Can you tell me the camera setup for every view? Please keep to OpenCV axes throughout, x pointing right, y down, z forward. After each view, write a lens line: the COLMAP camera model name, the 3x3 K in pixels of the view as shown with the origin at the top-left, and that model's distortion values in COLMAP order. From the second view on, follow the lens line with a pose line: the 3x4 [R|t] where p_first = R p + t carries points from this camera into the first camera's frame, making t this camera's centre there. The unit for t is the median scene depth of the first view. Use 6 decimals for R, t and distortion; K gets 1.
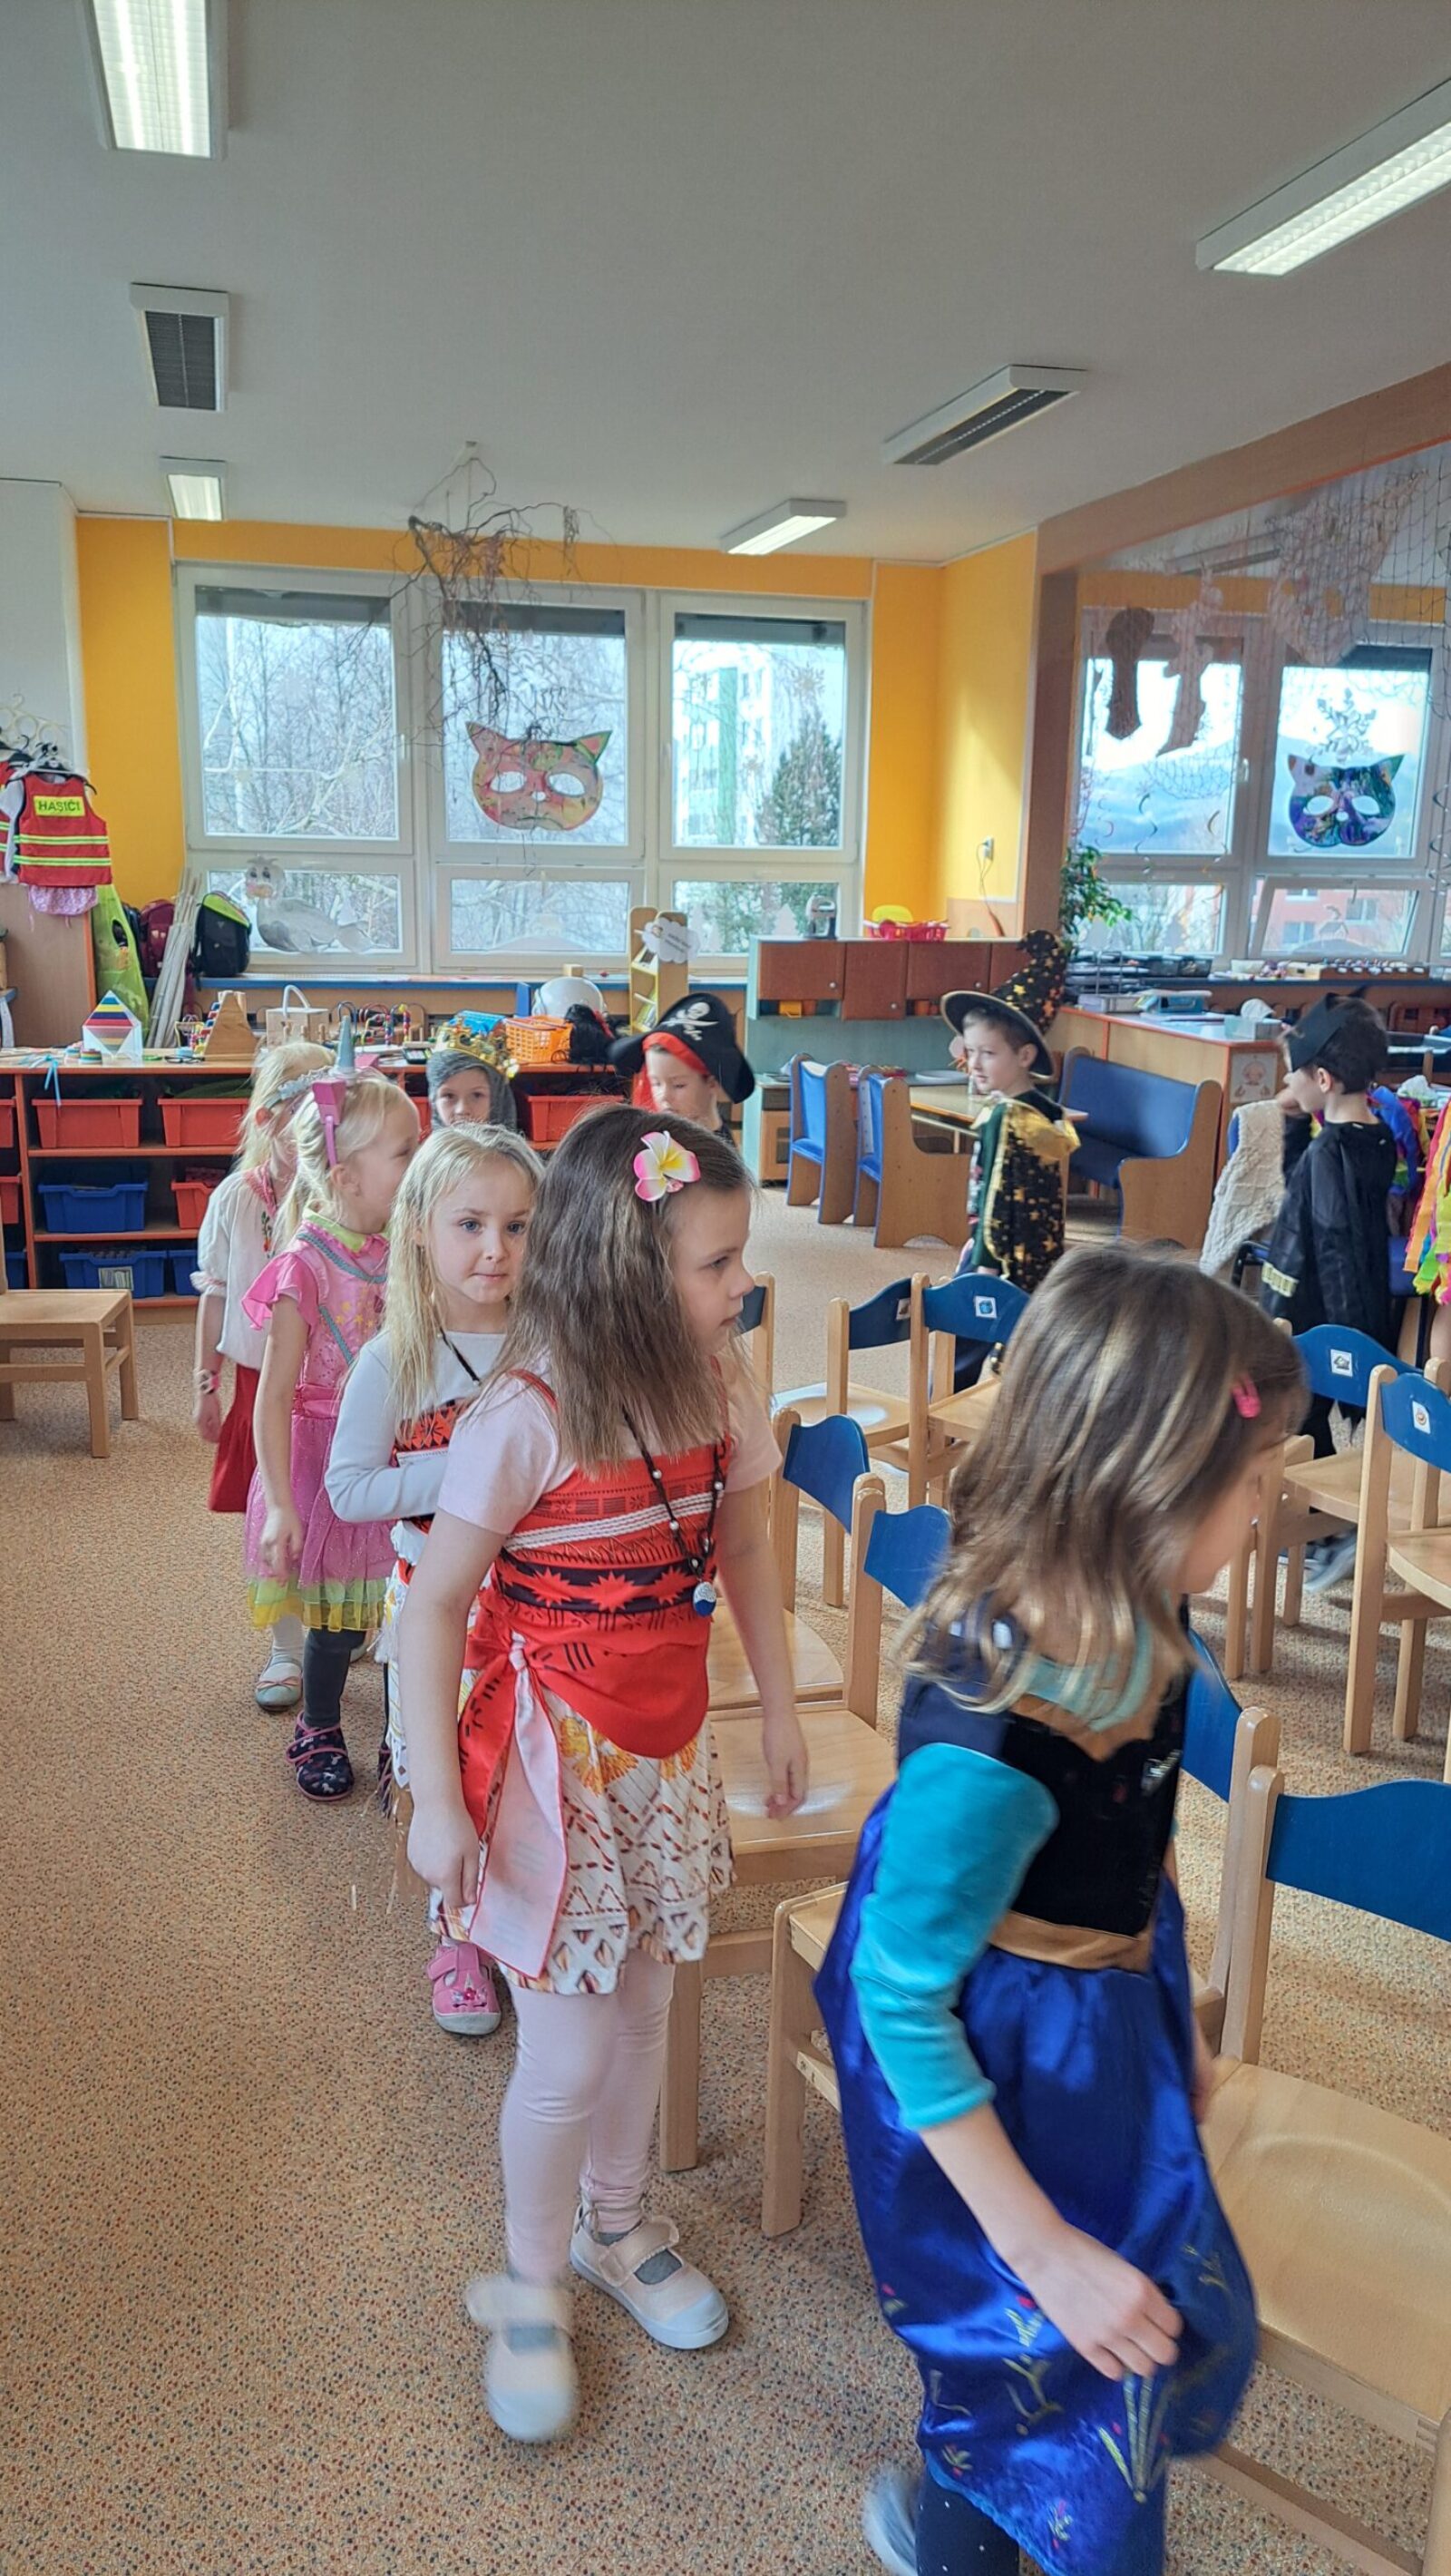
lens RADIAL K [[1902.3, 0, 707.4], [0, 1902.3, 1308.6], [0, 0, 1]] dist [0.060161, -0.044108]
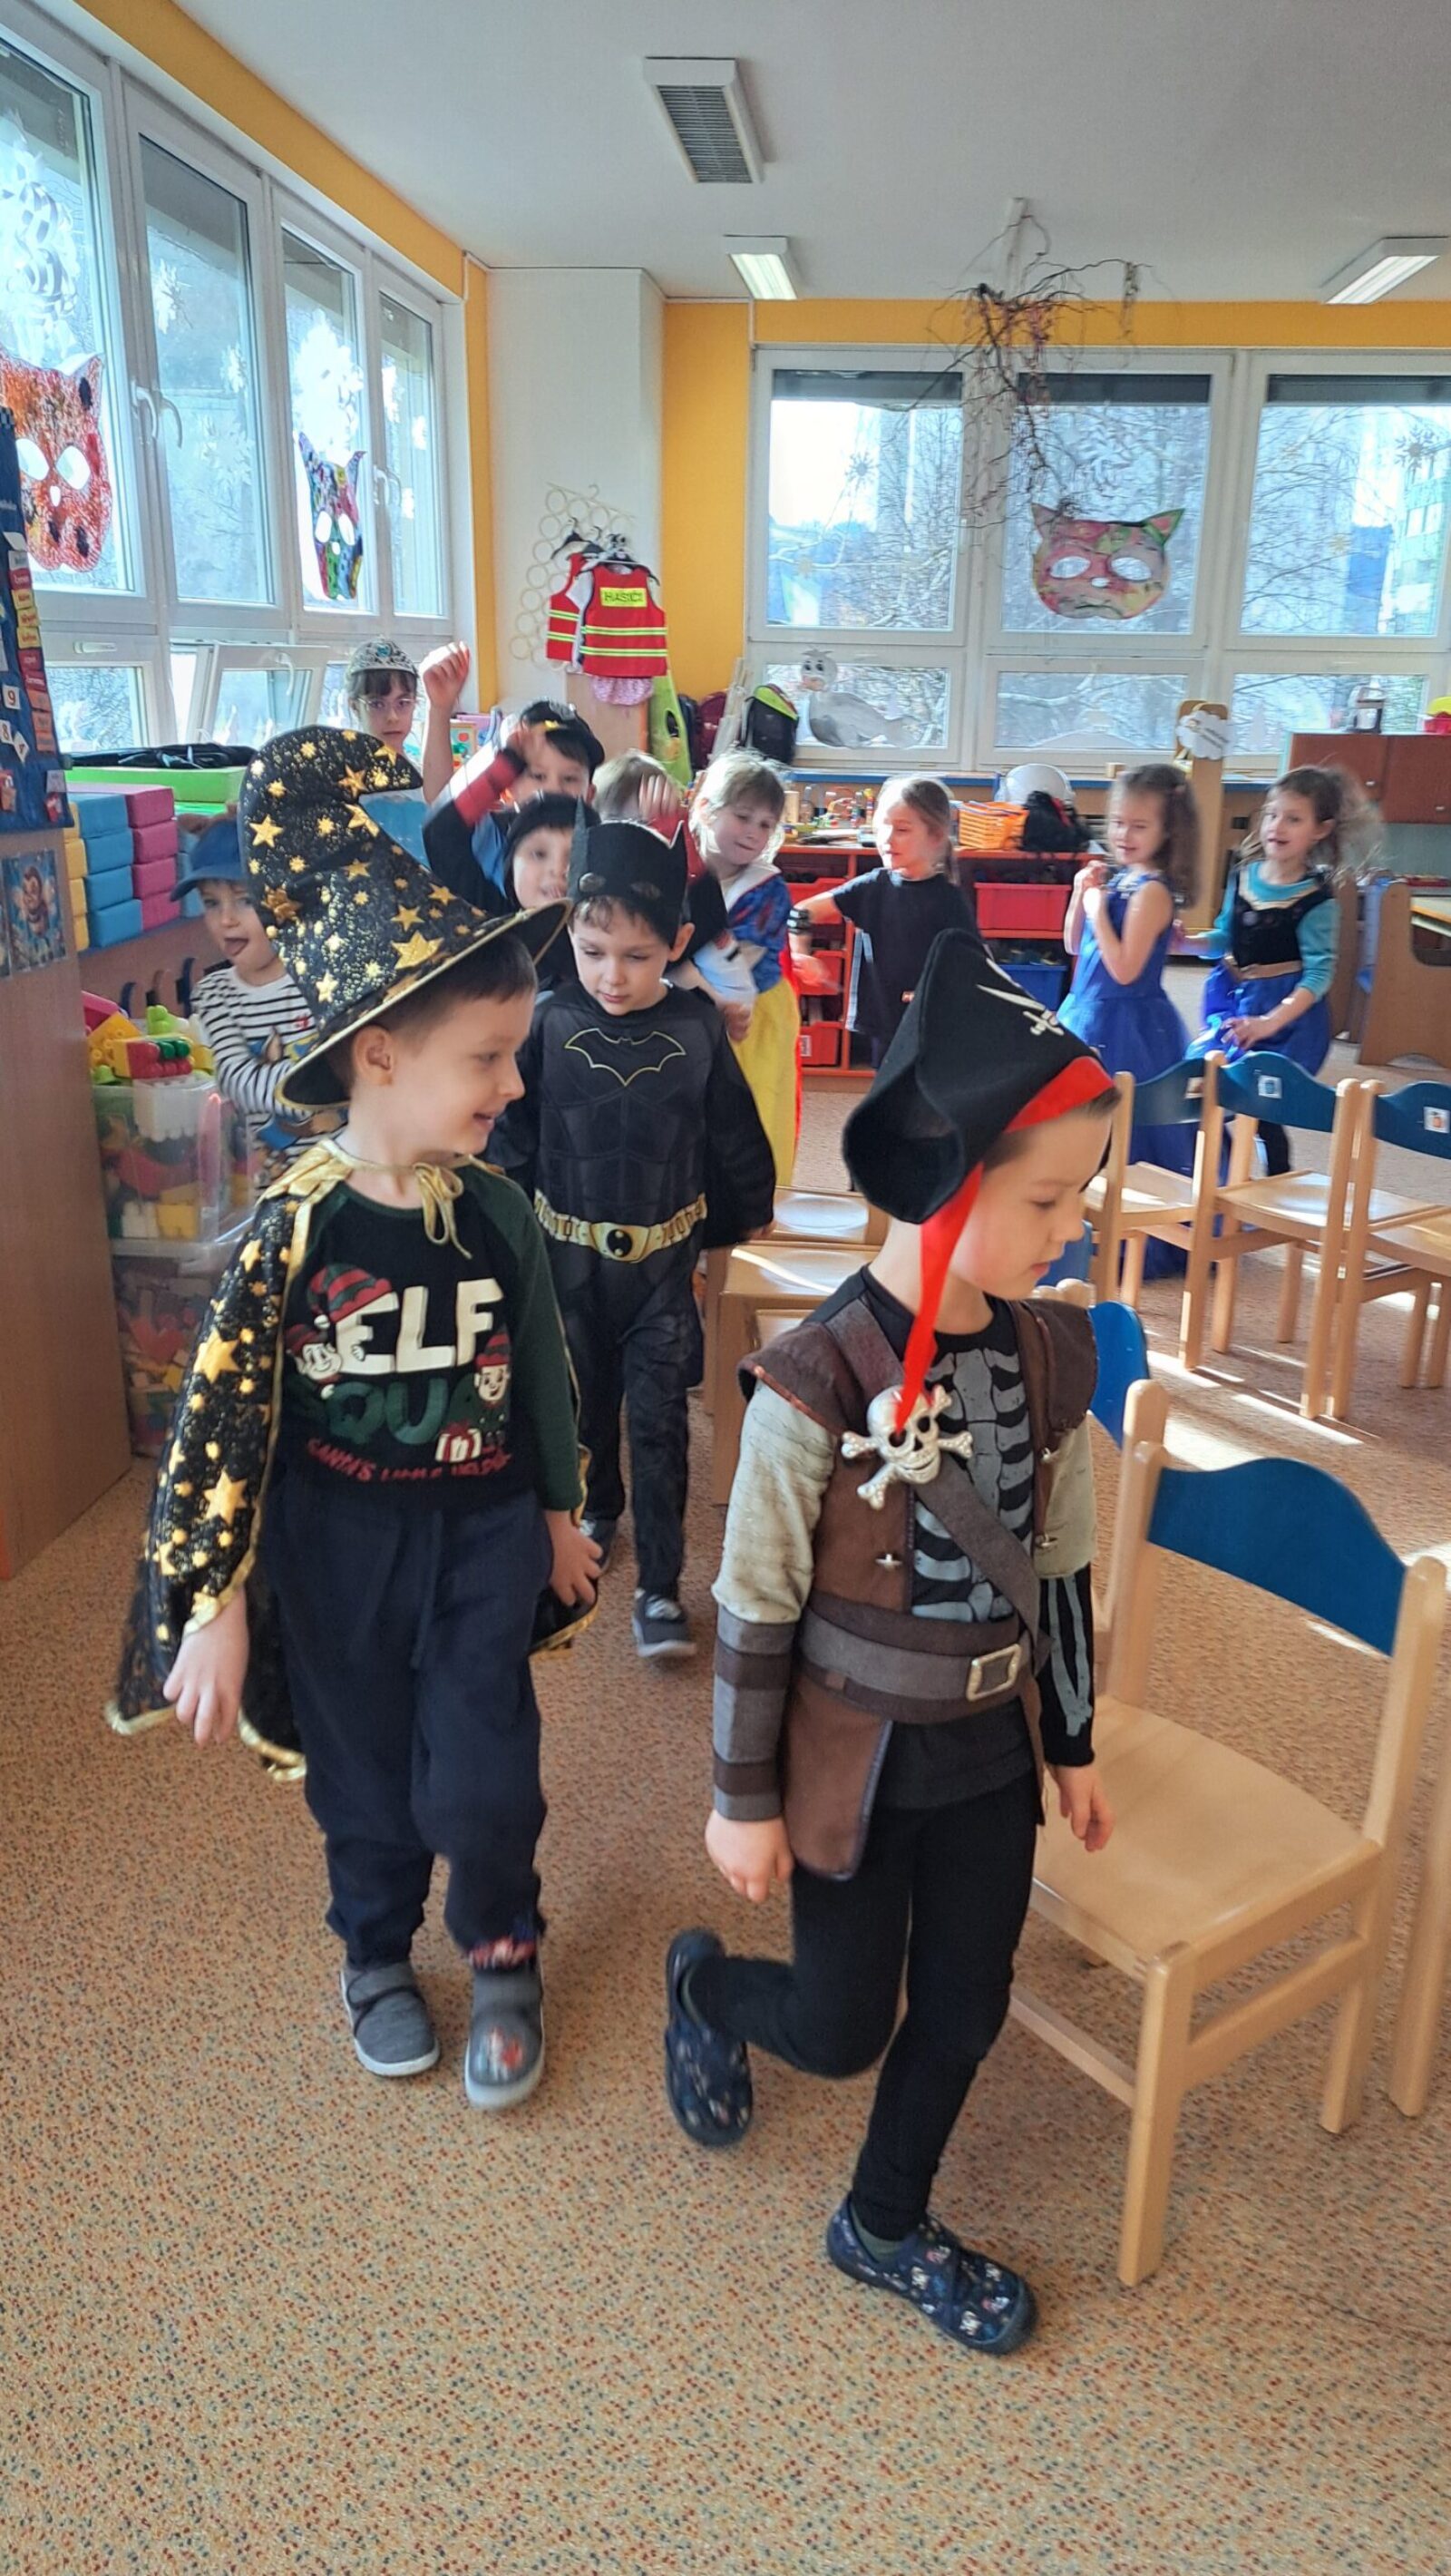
lens RADIAL K [[1902.3, 0, 757.6], [0, 1902.3, 1356.8], [0, 0, 1]] dist [0.060161, -0.044108]
pose [[0.952590, 0.107041, -0.284807, 0.076188], [-0.073762, 0.989393, 0.125142, 0.012937], [0.295182, -0.098201, 0.950381, -0.017711]]
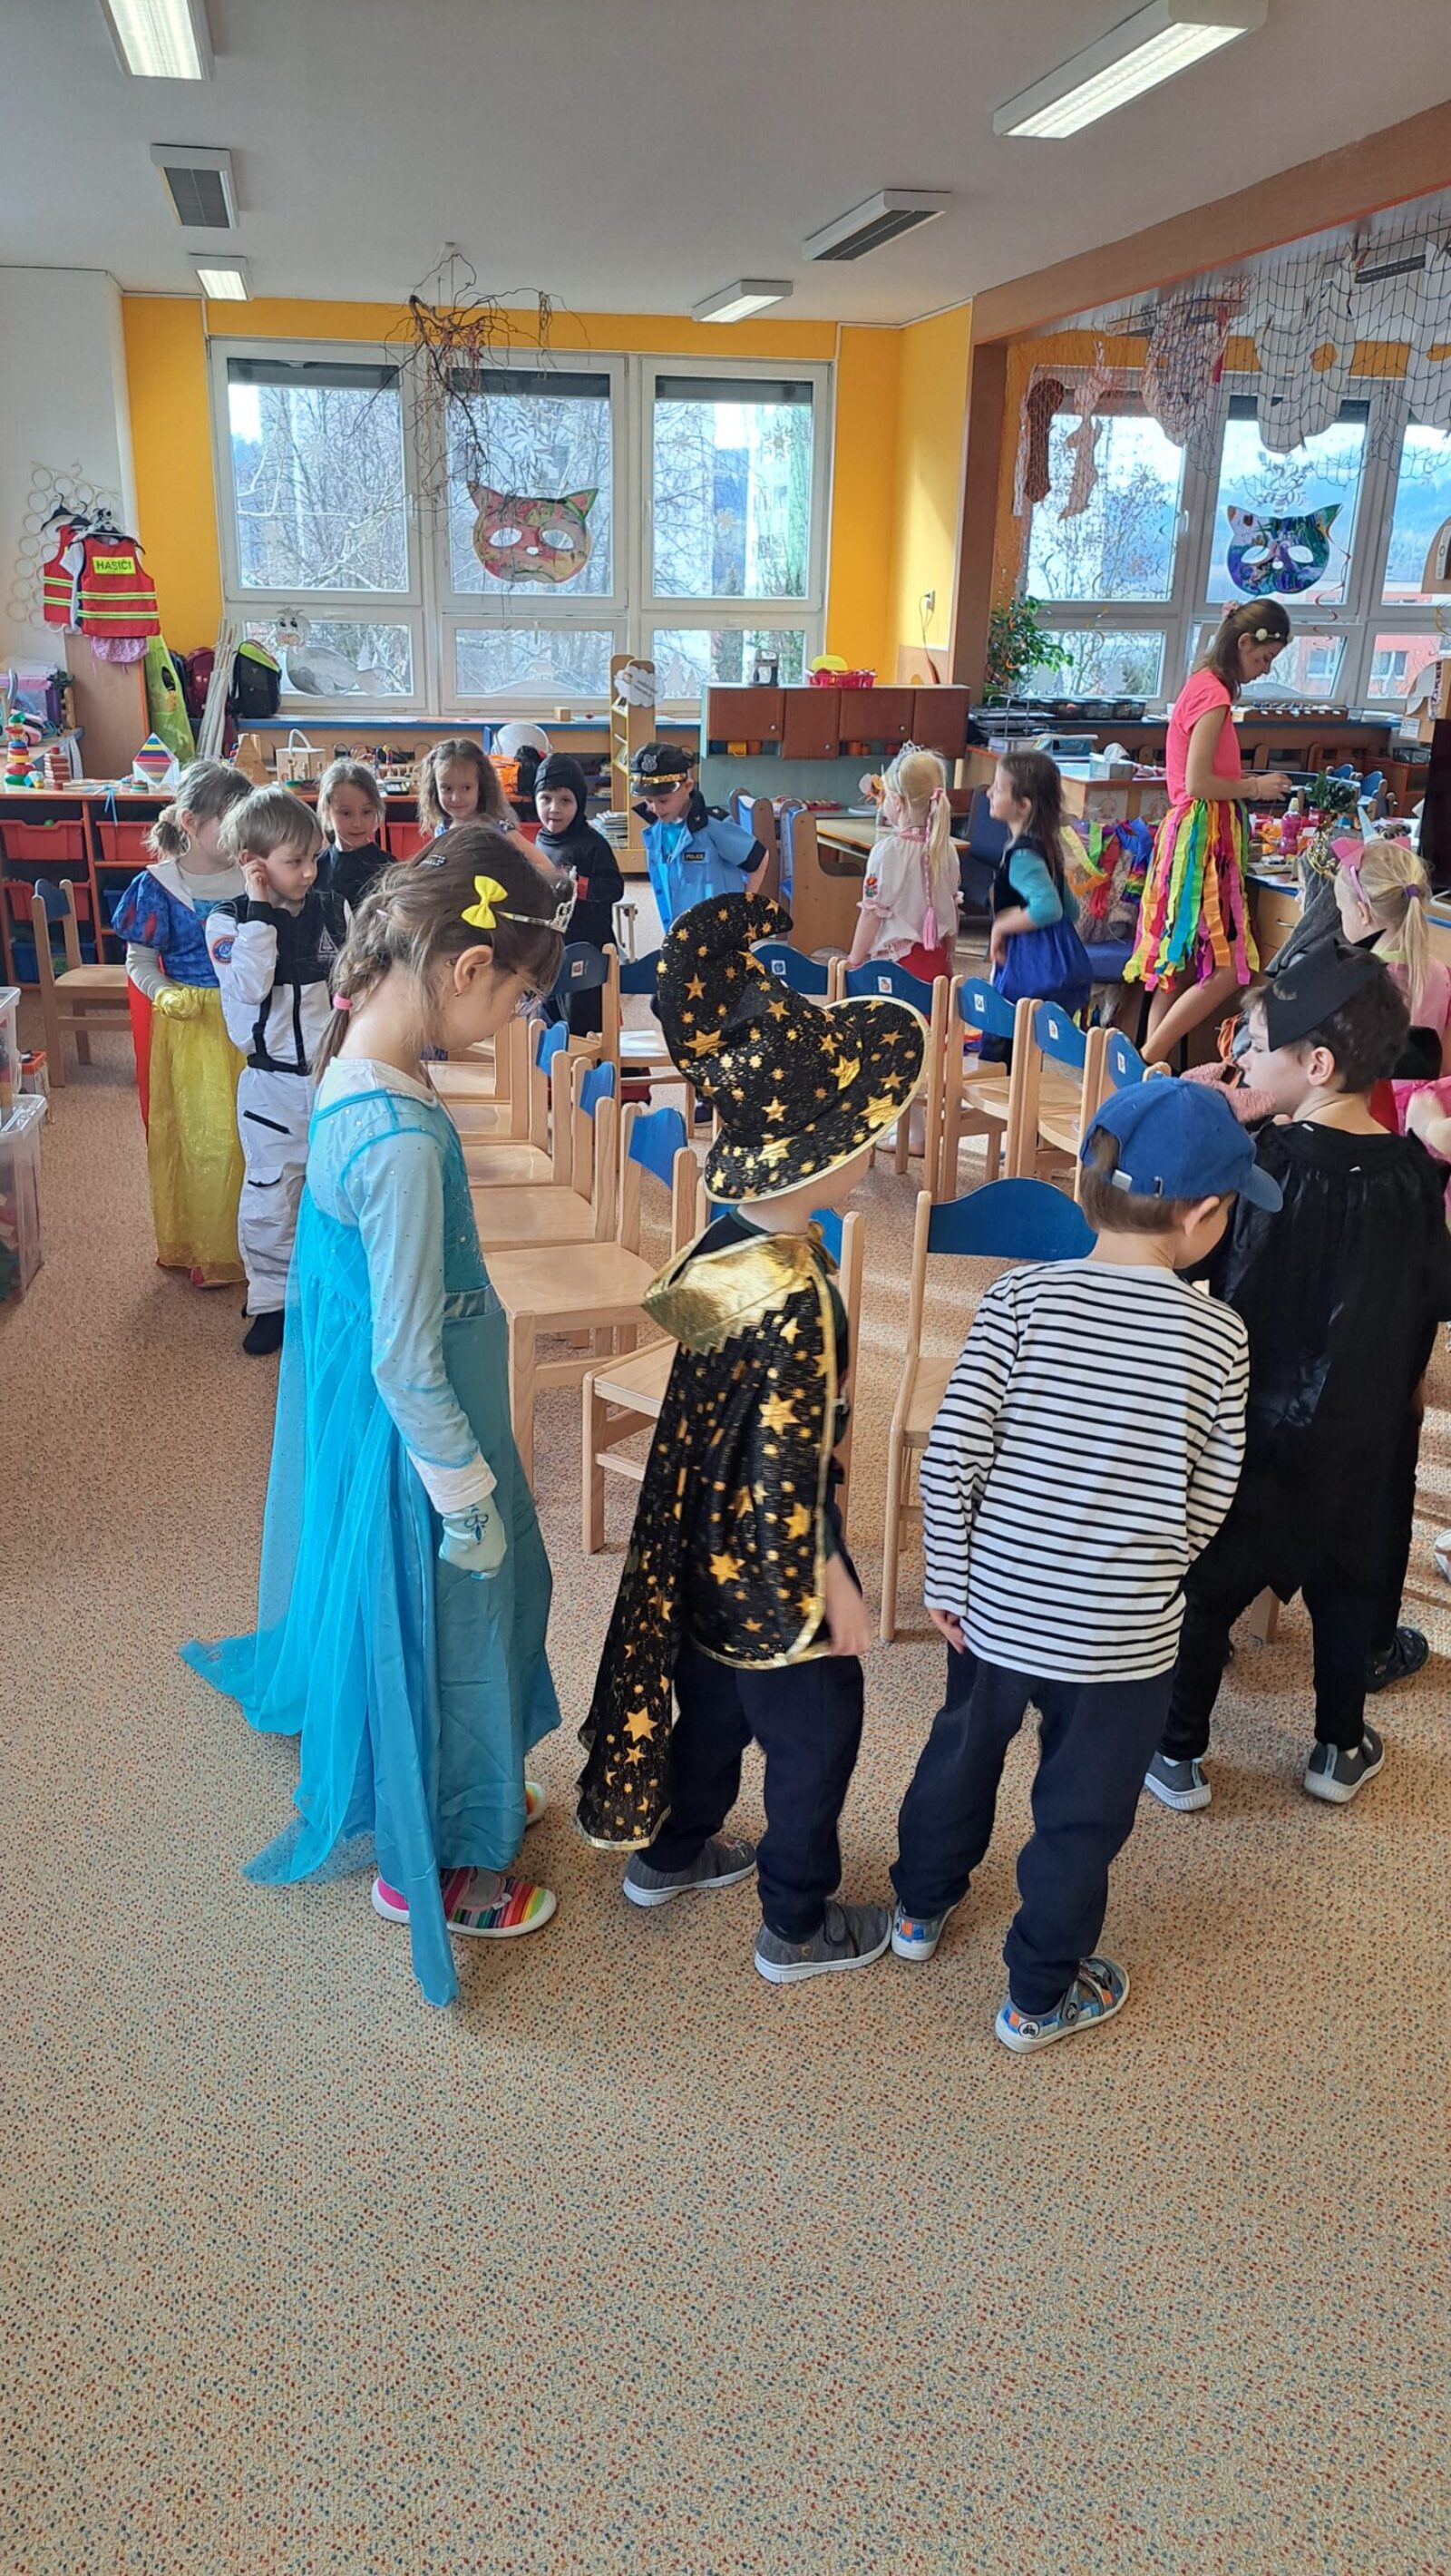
lens RADIAL K [[1902.3, 0, 678.7], [0, 1902.3, 1327.3], [0, 0, 1]] dist [0.060161, -0.044108]
pose [[0.998364, 0.020336, -0.053435, 0.077665], [-0.012617, 0.989929, 0.141004, 0.027727], [0.055764, -0.140099, 0.988566, -0.203748]]
